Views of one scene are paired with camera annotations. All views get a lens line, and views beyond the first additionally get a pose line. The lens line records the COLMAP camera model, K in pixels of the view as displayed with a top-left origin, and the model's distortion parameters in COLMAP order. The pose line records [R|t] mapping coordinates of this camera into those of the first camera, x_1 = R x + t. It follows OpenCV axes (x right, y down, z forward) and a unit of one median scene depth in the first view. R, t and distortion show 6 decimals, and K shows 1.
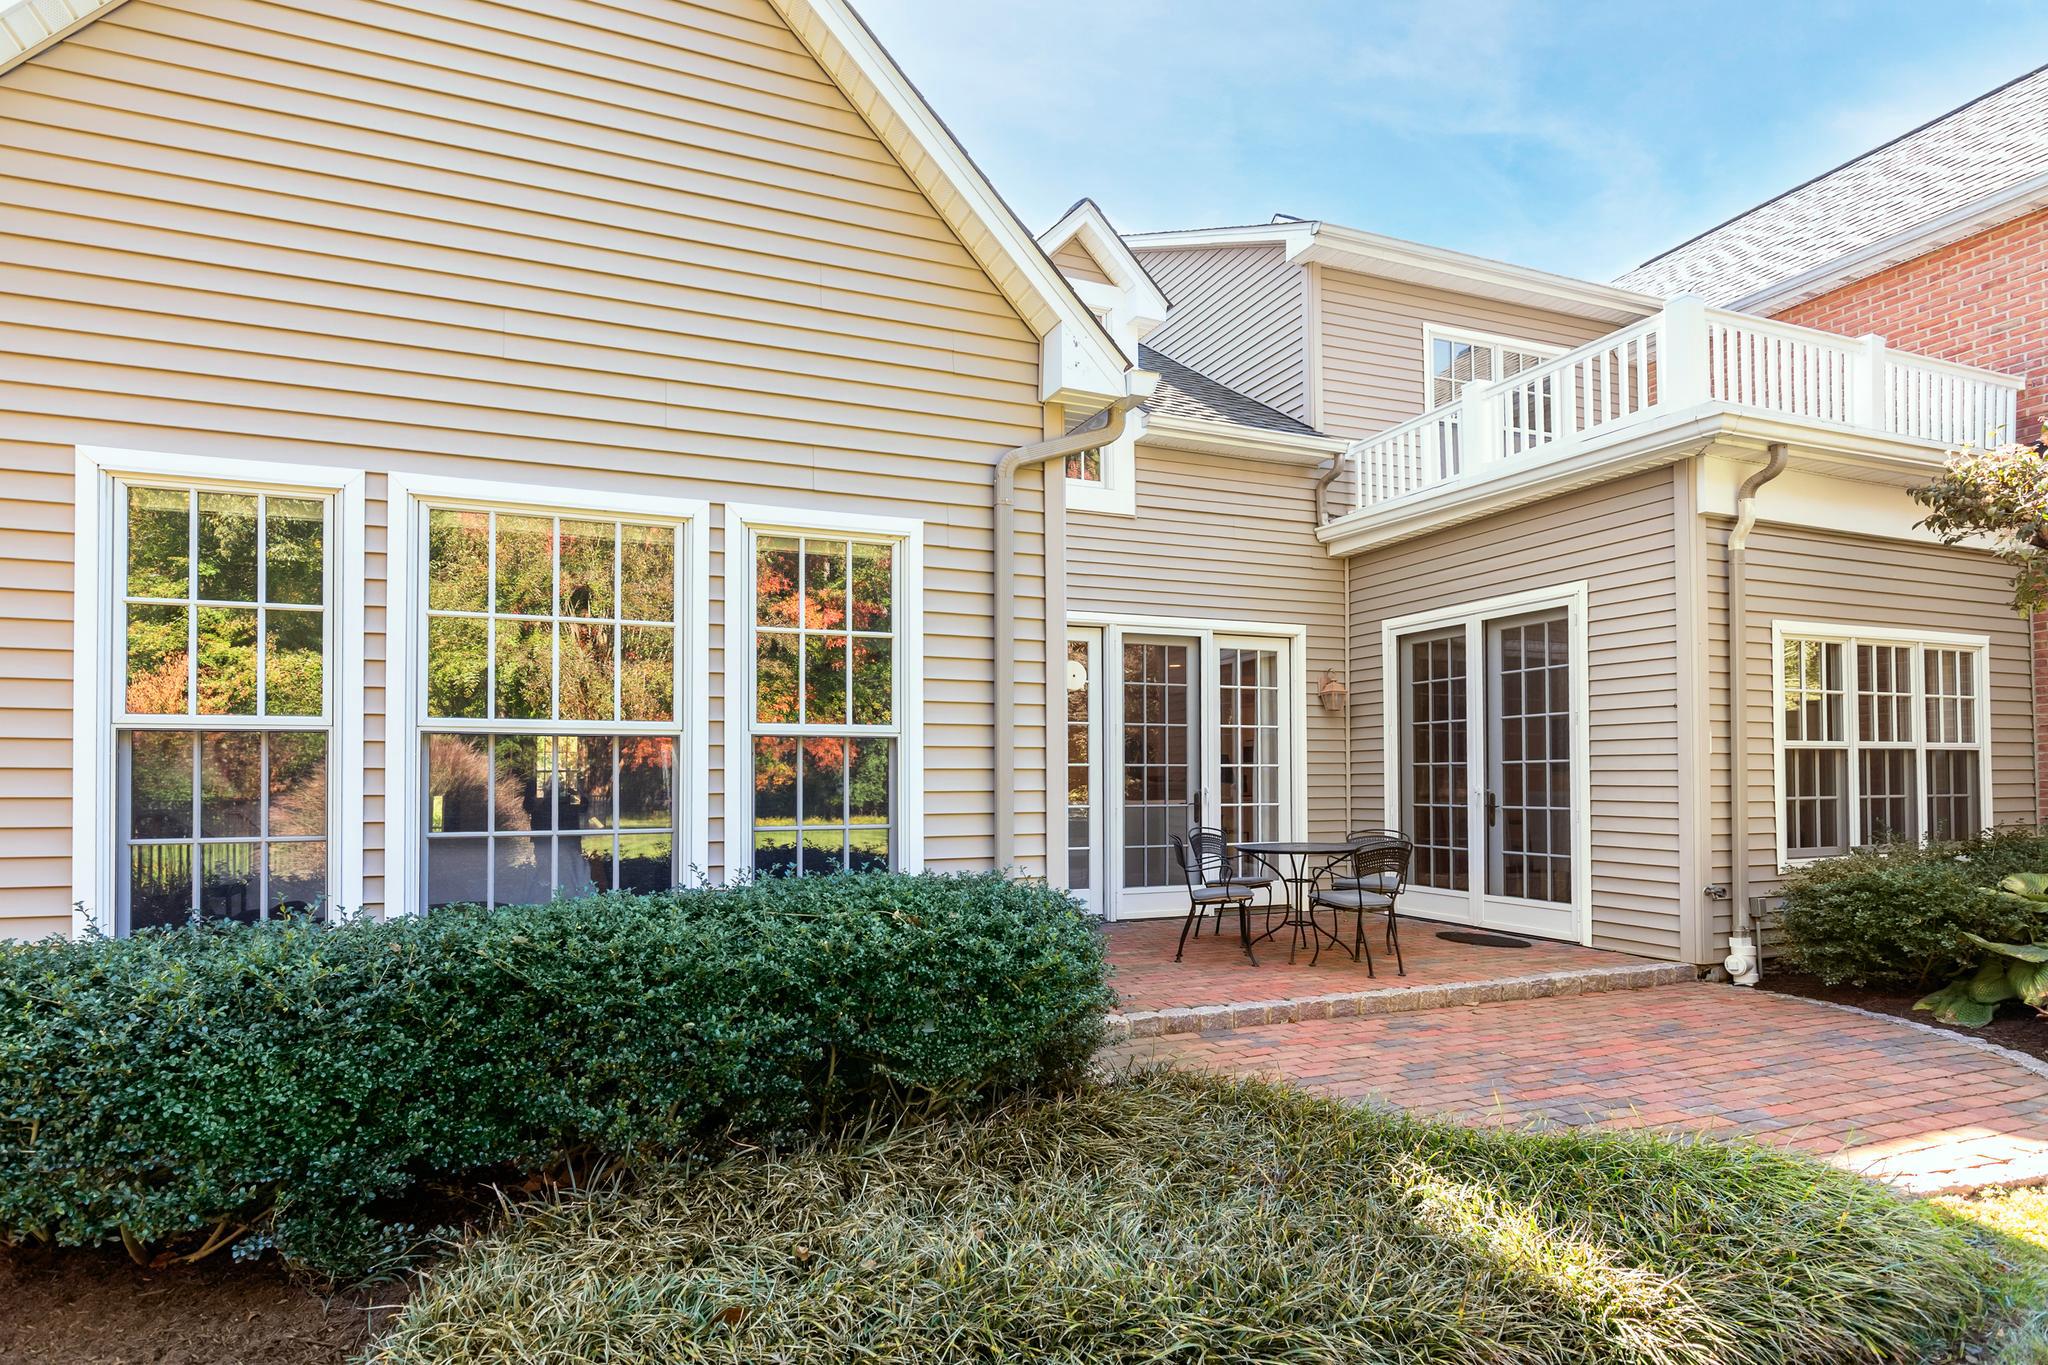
lens RADIAL K [[1105.9, 0, 1022.0], [0, 1105.9, 761.7], [0, 0, 1]] dist [-0.002266, -0.000302]
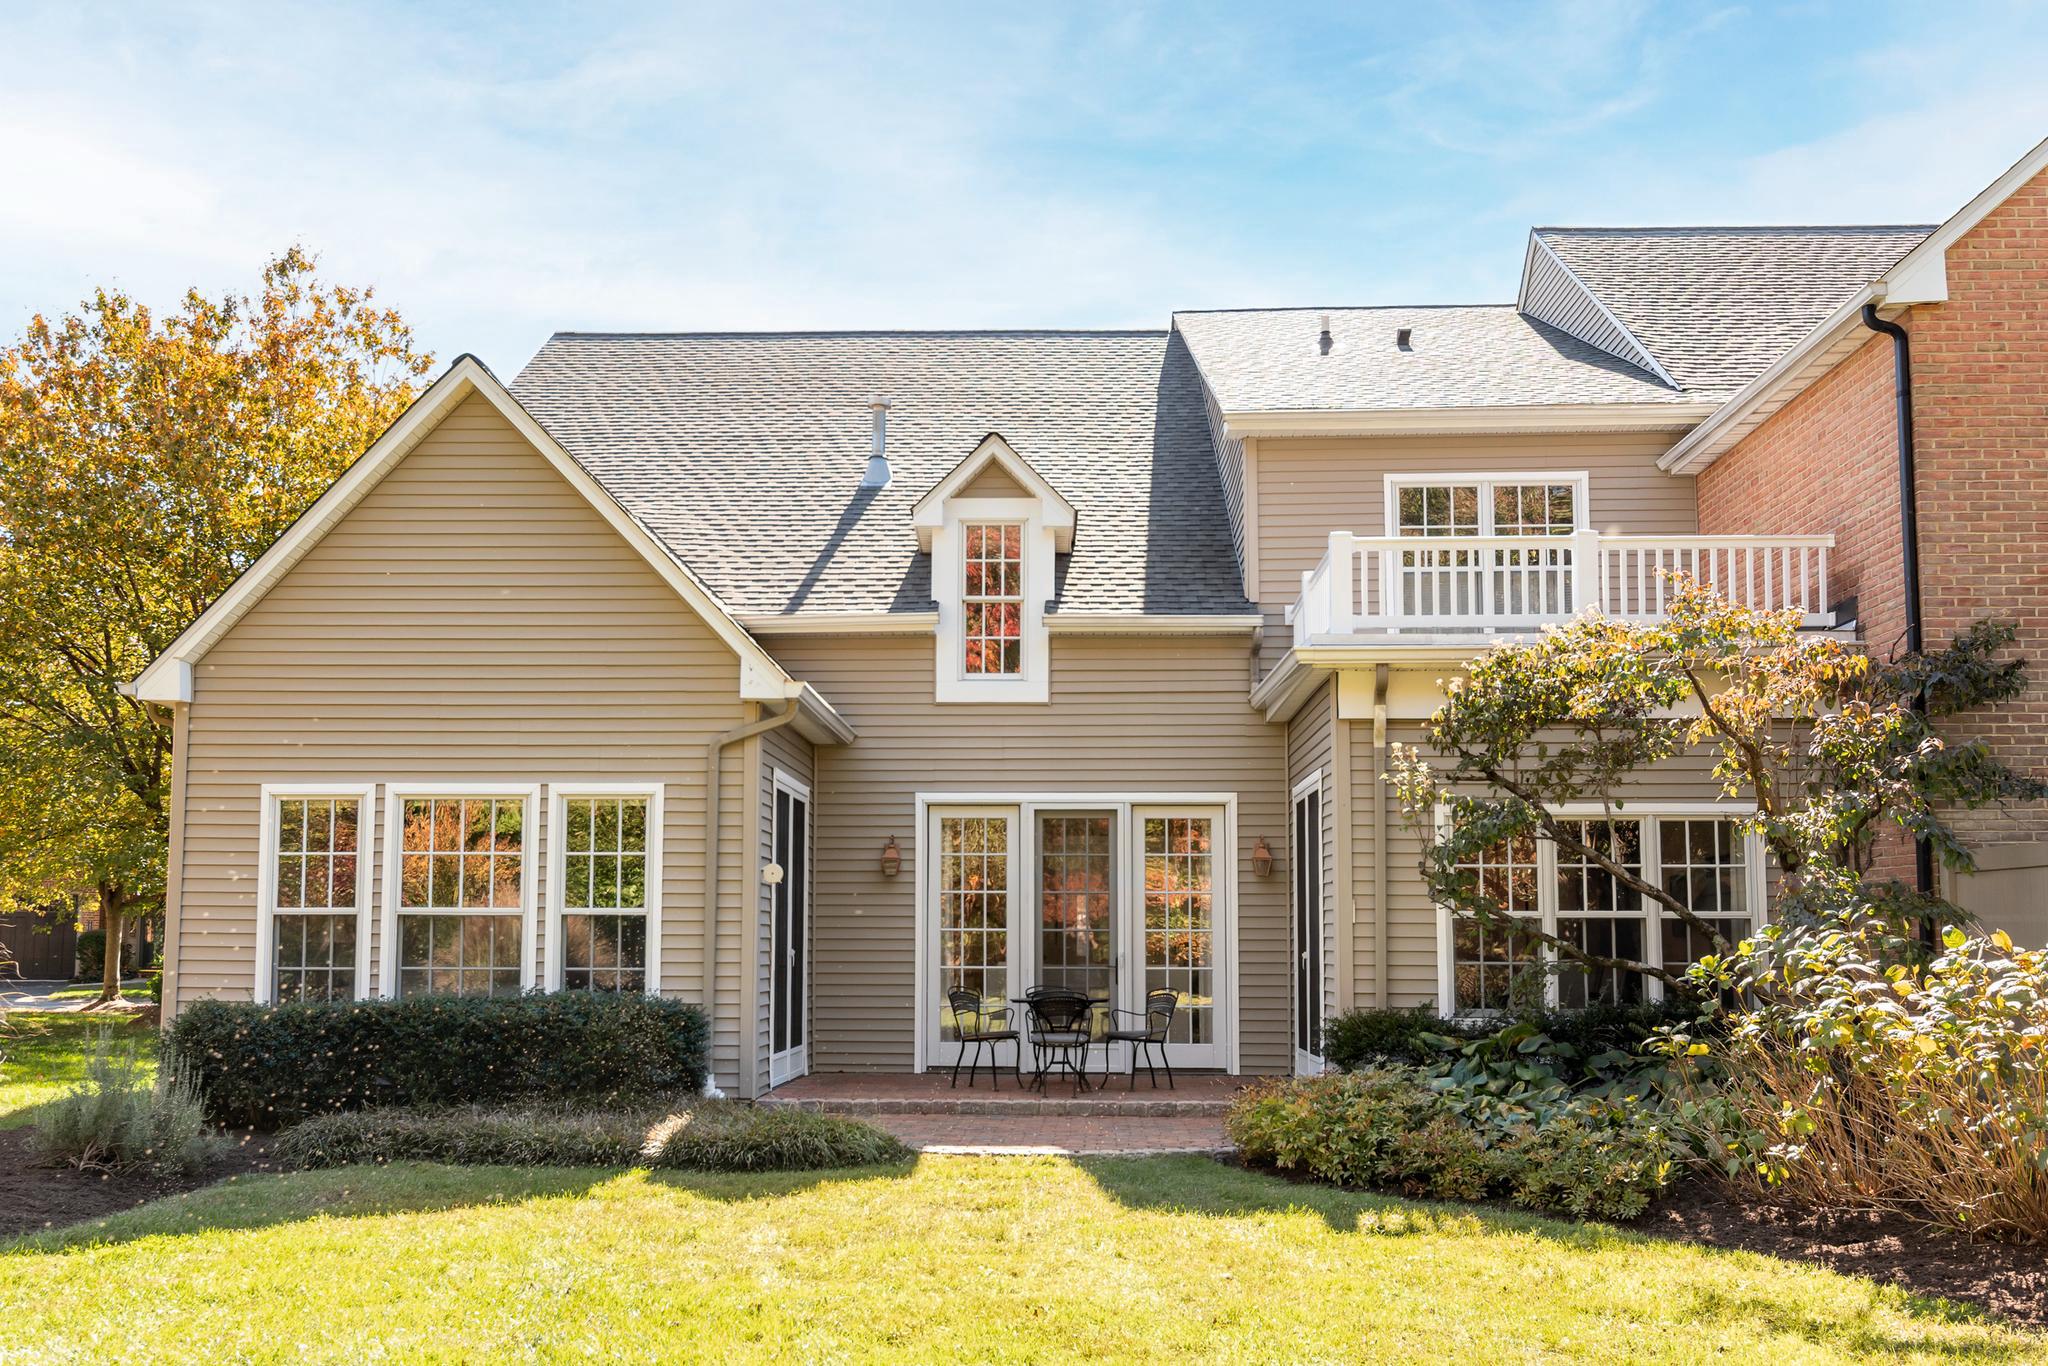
lens RADIAL K [[2059.9, 0, 975.1], [0, 2059.9, 773.0], [0, 0, 1]] dist [0.016813, 0.006305]
pose [[0.899901, -0.028729, -0.435147, 1.671863], [0.000019, 0.997830, -0.065839, -0.031375], [0.436094, 0.059241, 0.897949, -1.566955]]
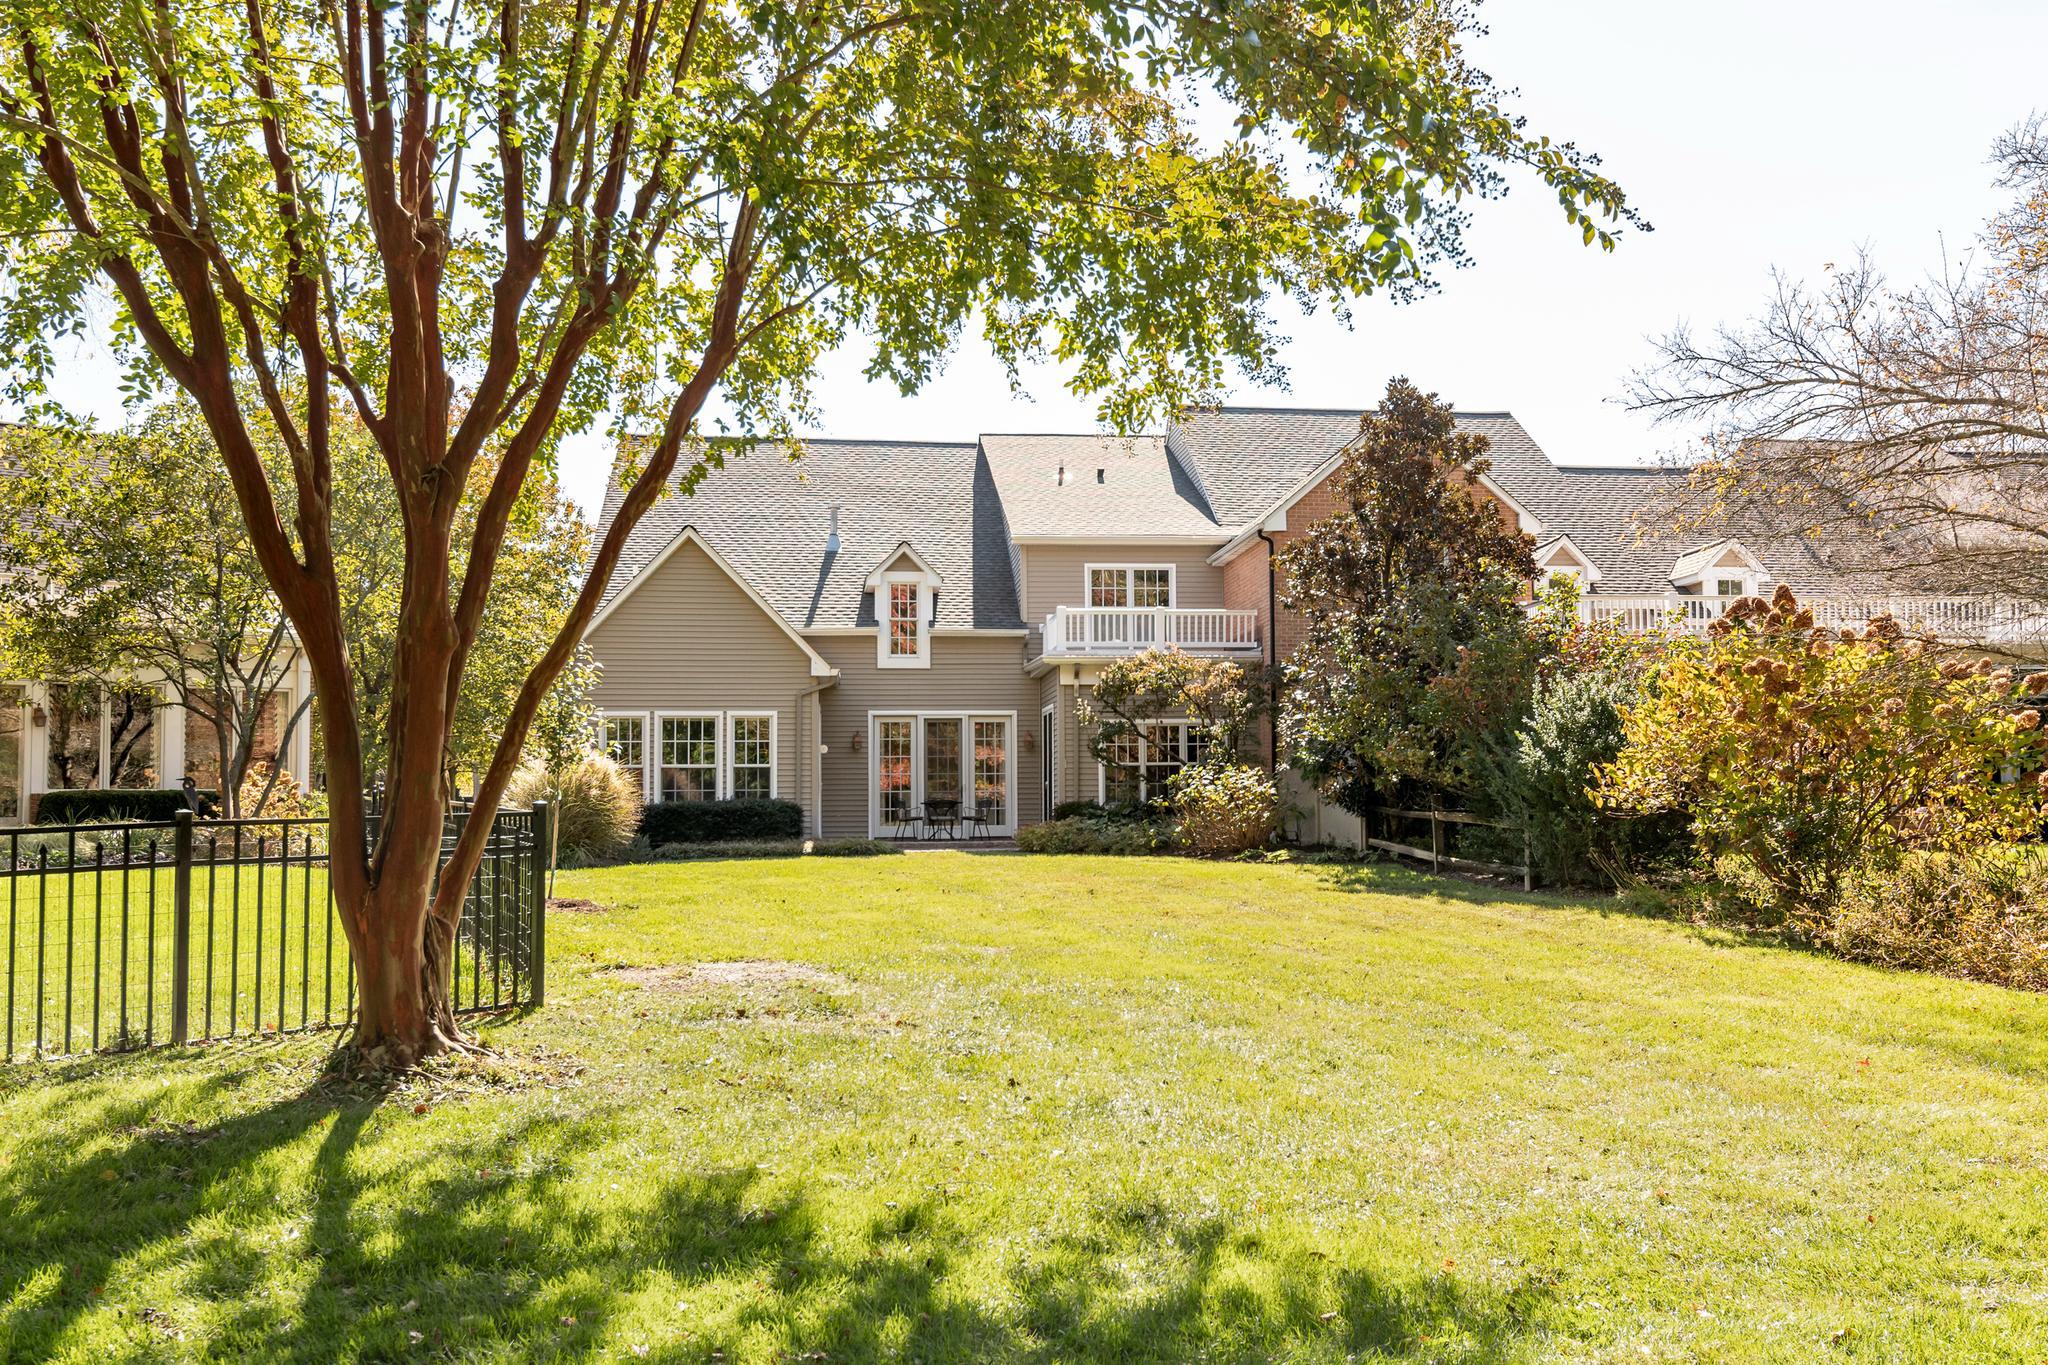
lens RADIAL K [[2059.9, 0, 975.1], [0, 2059.9, 772.5], [0, 0, 1]] dist [0.016813, 0.006305]
pose [[0.943380, -0.005309, -0.331671, 2.977479], [0.005609, 0.999984, -0.000052, 0.001260], [0.331666, -0.001811, 0.943395, -5.620693]]
